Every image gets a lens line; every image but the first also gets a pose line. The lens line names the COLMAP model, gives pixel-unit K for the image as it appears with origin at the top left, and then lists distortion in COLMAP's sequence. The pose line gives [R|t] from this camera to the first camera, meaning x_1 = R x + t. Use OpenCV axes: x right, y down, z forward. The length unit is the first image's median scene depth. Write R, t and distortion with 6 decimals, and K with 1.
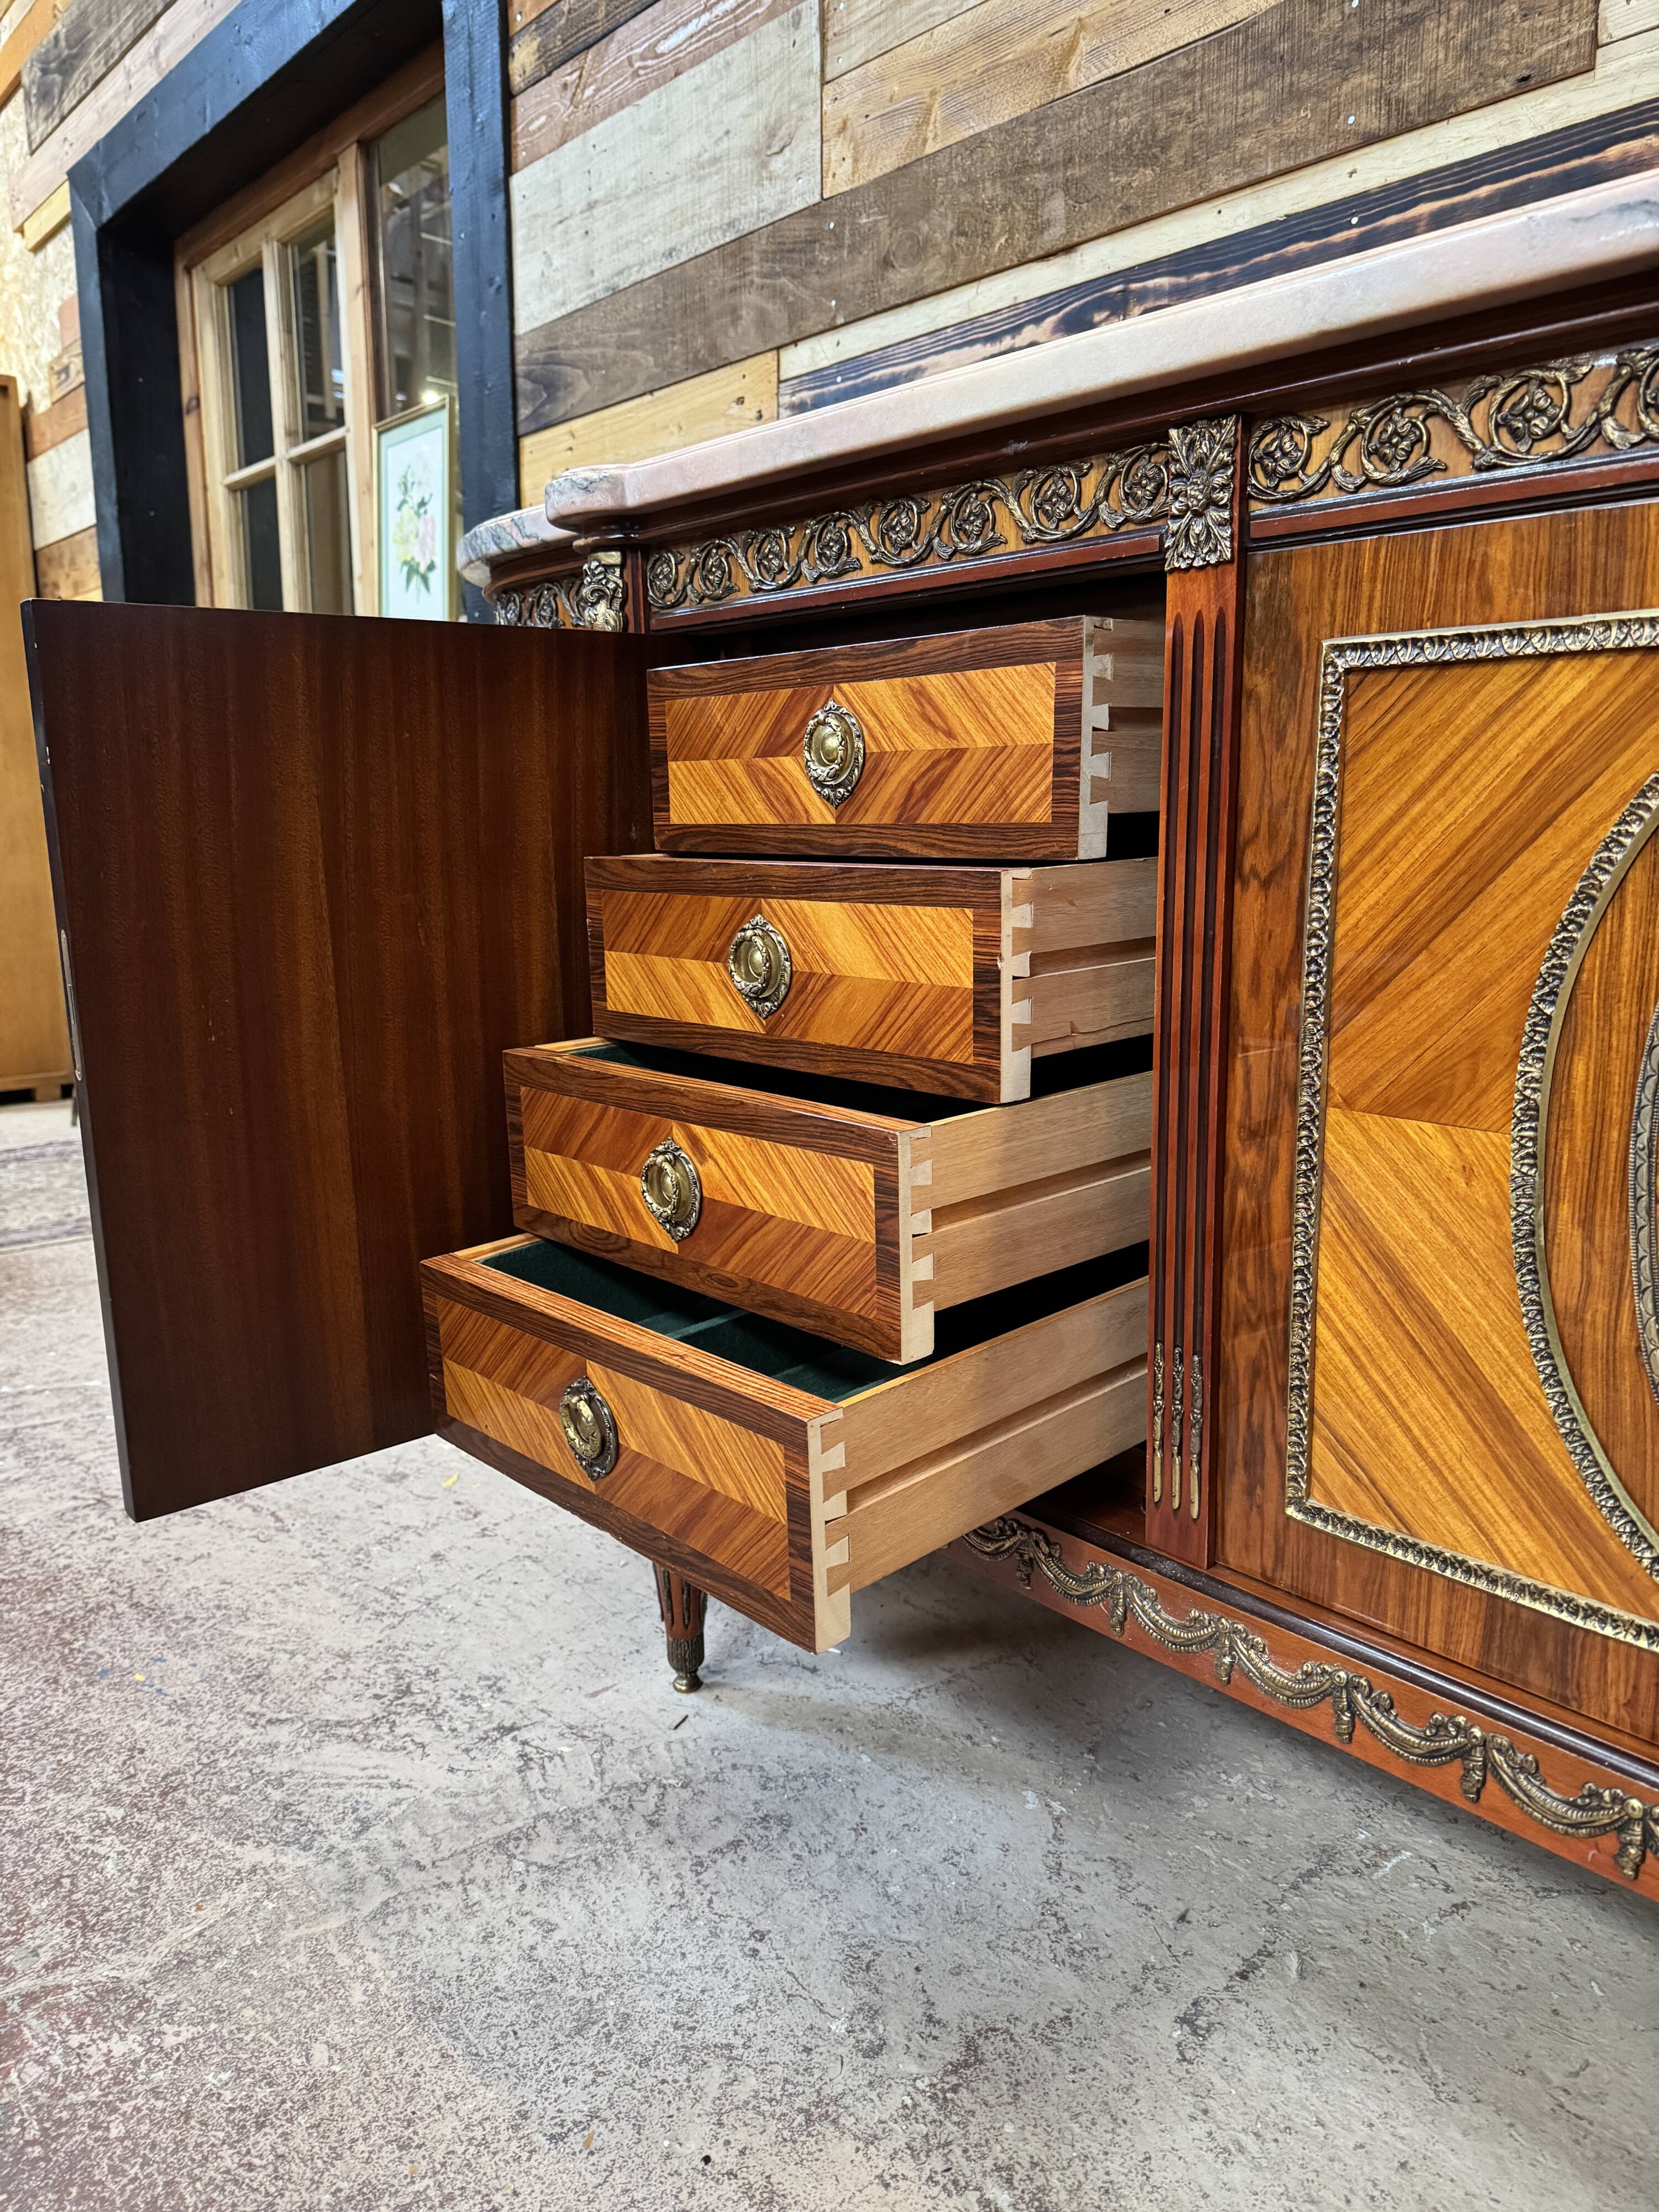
lens RADIAL K [[1569.7, 0, 825.9], [0, 1569.7, 1096.2], [0, 0, 1]] dist [0.013491, -0.022667]
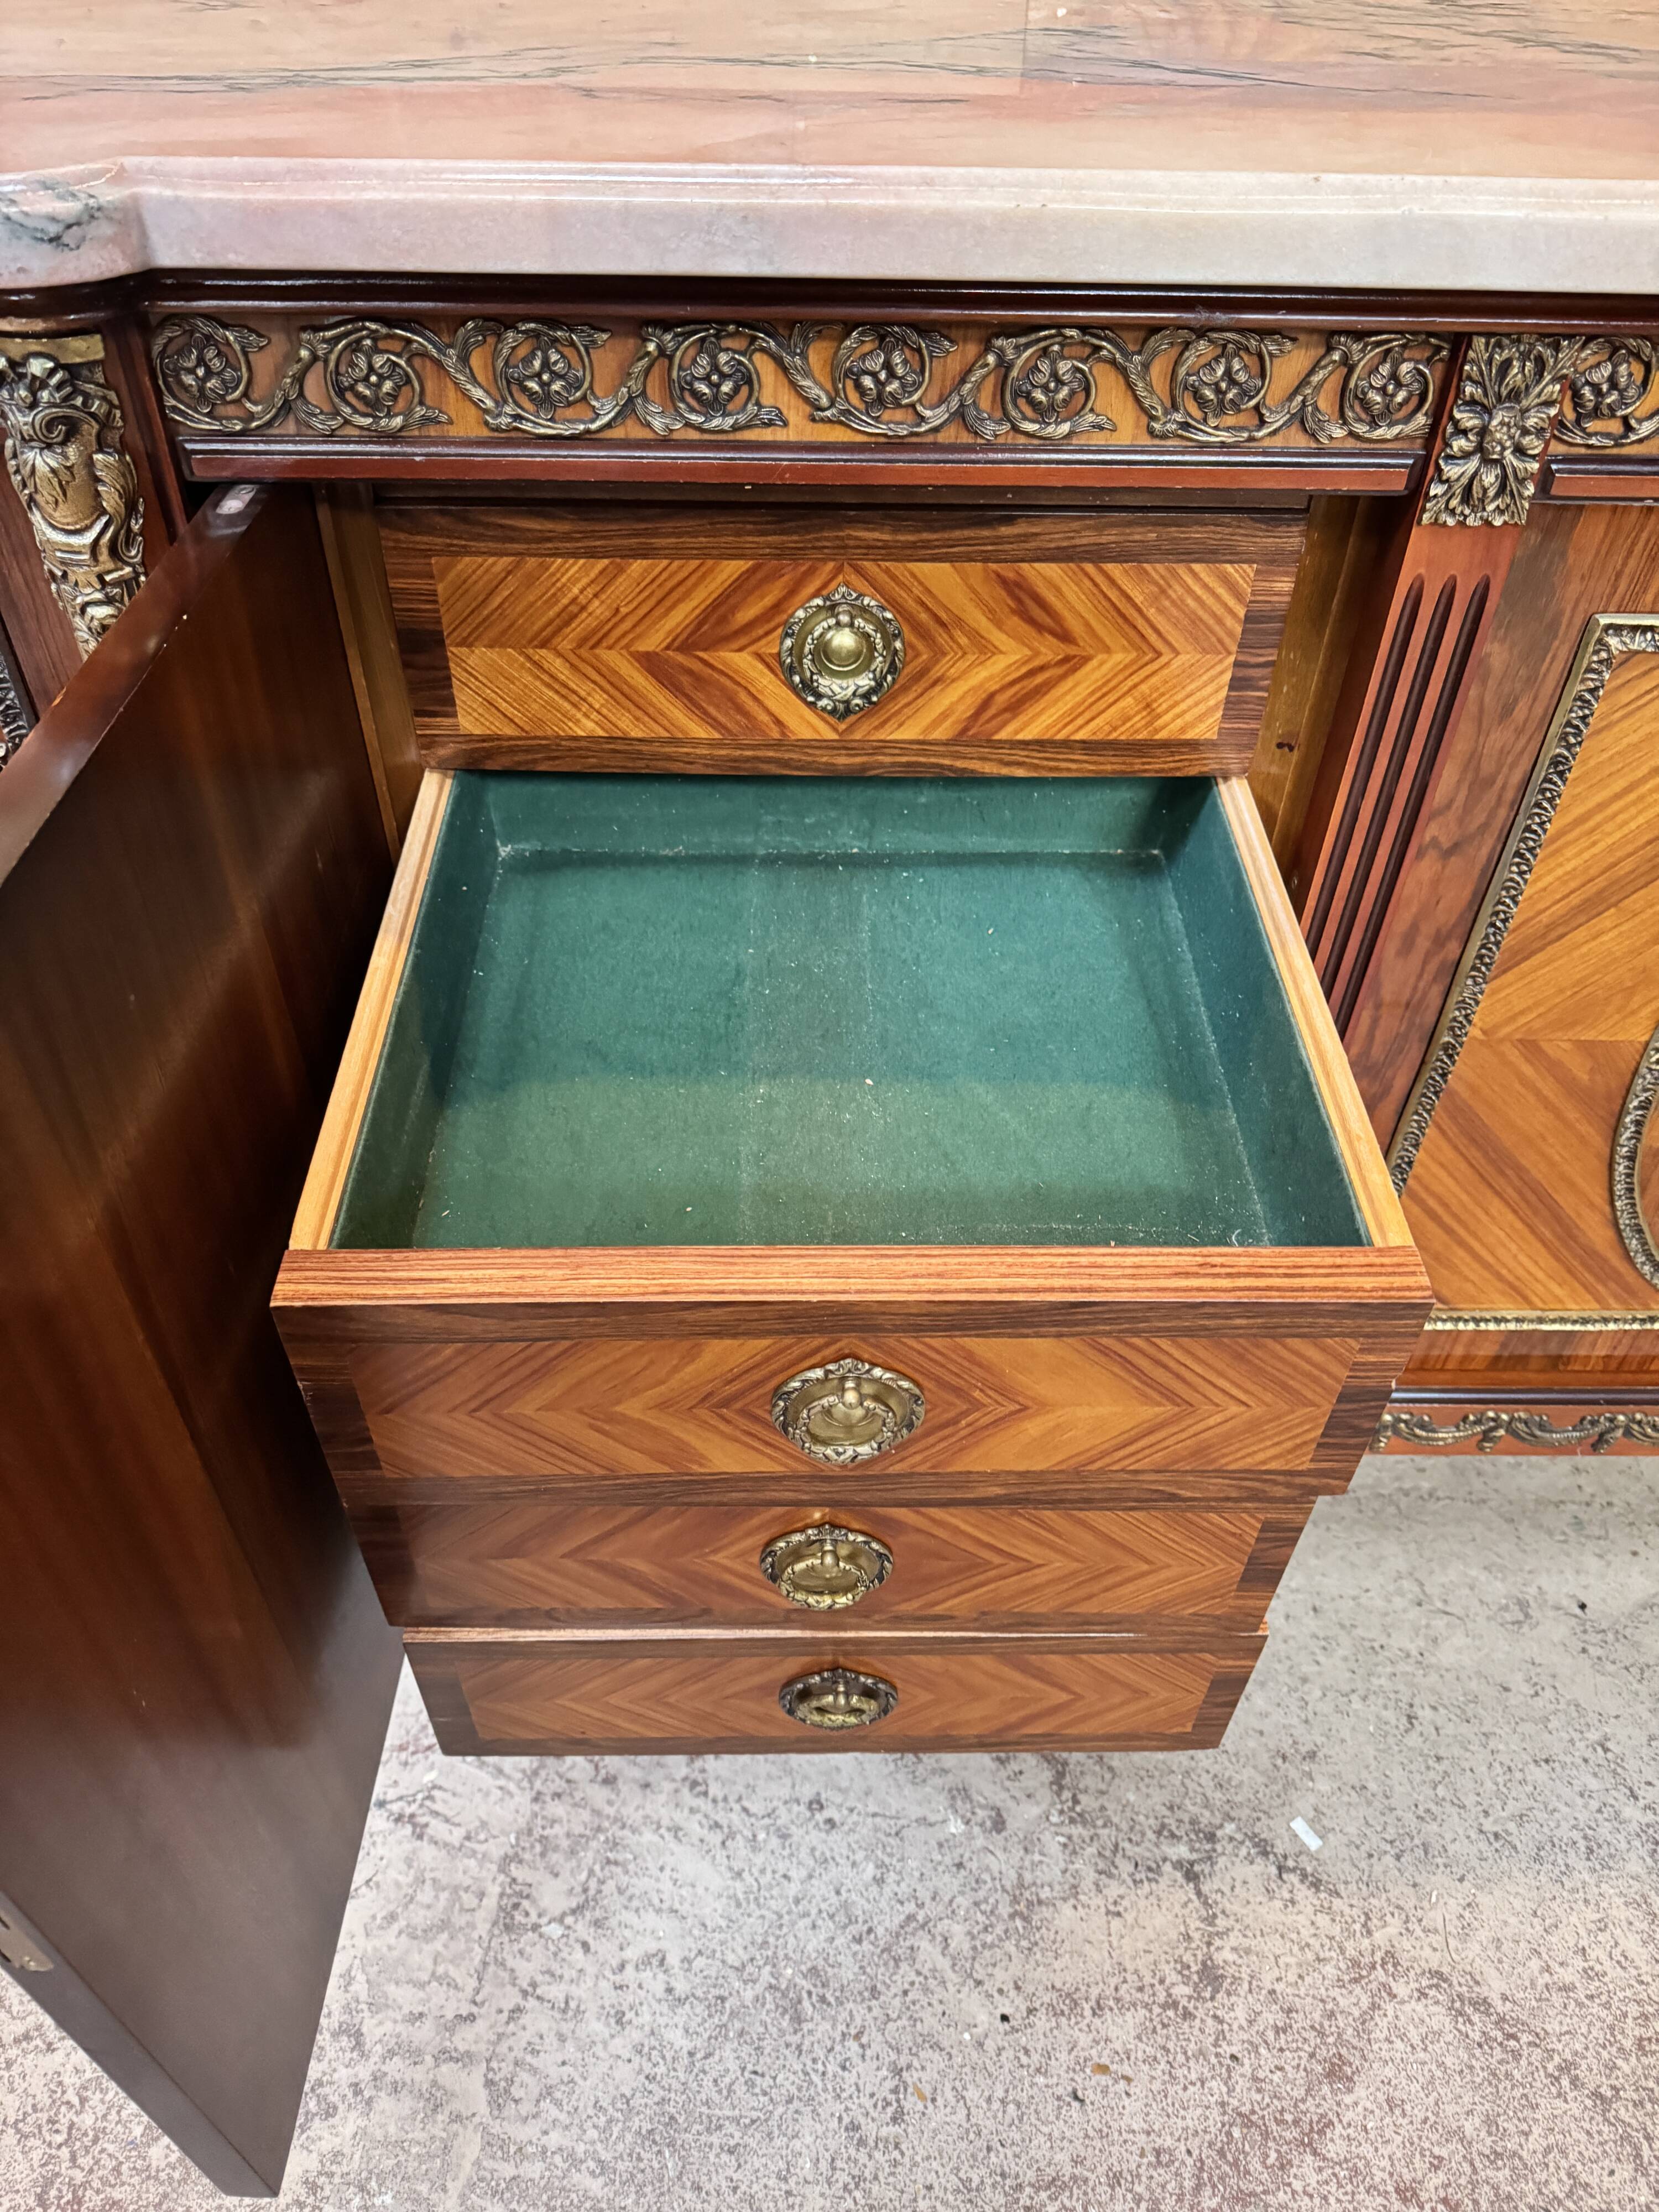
lens RADIAL K [[1569.7, 0, 820.8], [0, 1569.7, 1096.9], [0, 0, 1]] dist [0.013491, -0.022667]
pose [[0.661436, -0.492364, 0.565756, -0.380661], [0.118005, 0.813265, 0.569803, -0.417204], [-0.740660, -0.310126, 0.596023, 0.502219]]
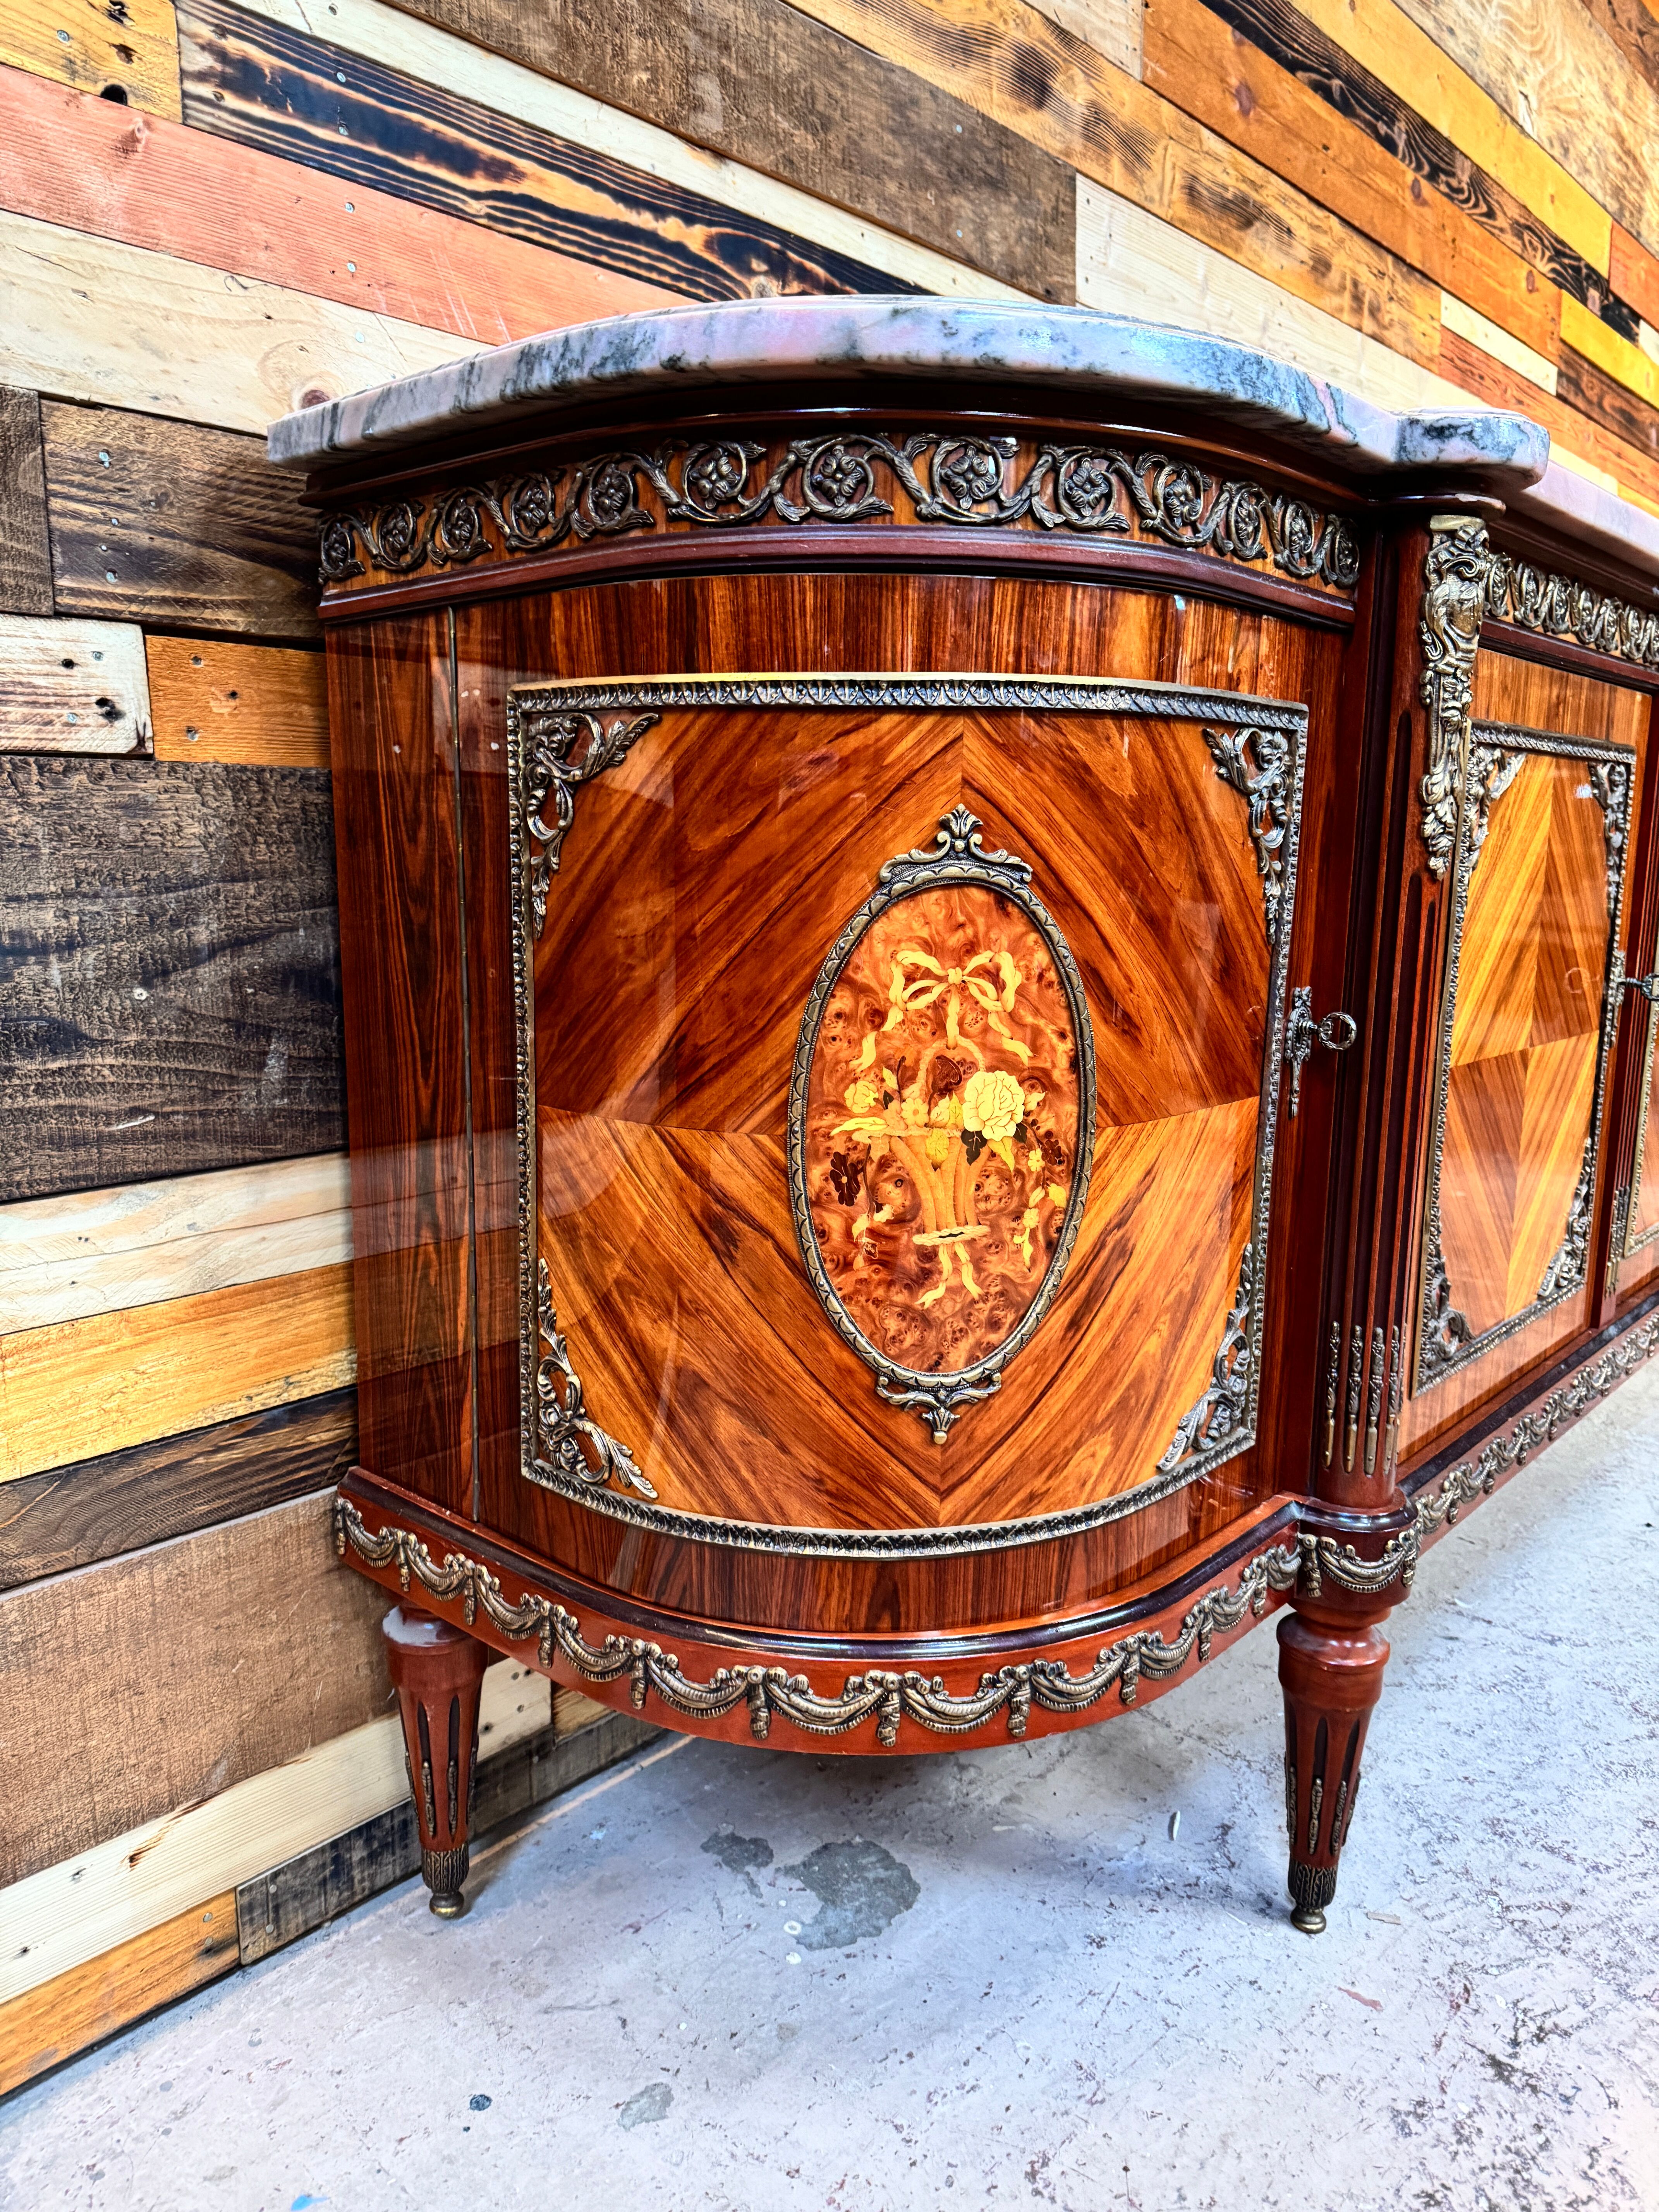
lens RADIAL K [[1569.7, 0, 829.7], [0, 1569.7, 1108.2], [0, 0, 1]] dist [0.013491, -0.022667]
pose [[-0.118703, -0.152733, 0.981113, -0.974596], [0.180912, 0.968233, 0.172616, -0.266420], [-0.976310, 0.197985, -0.087301, 1.514393]]
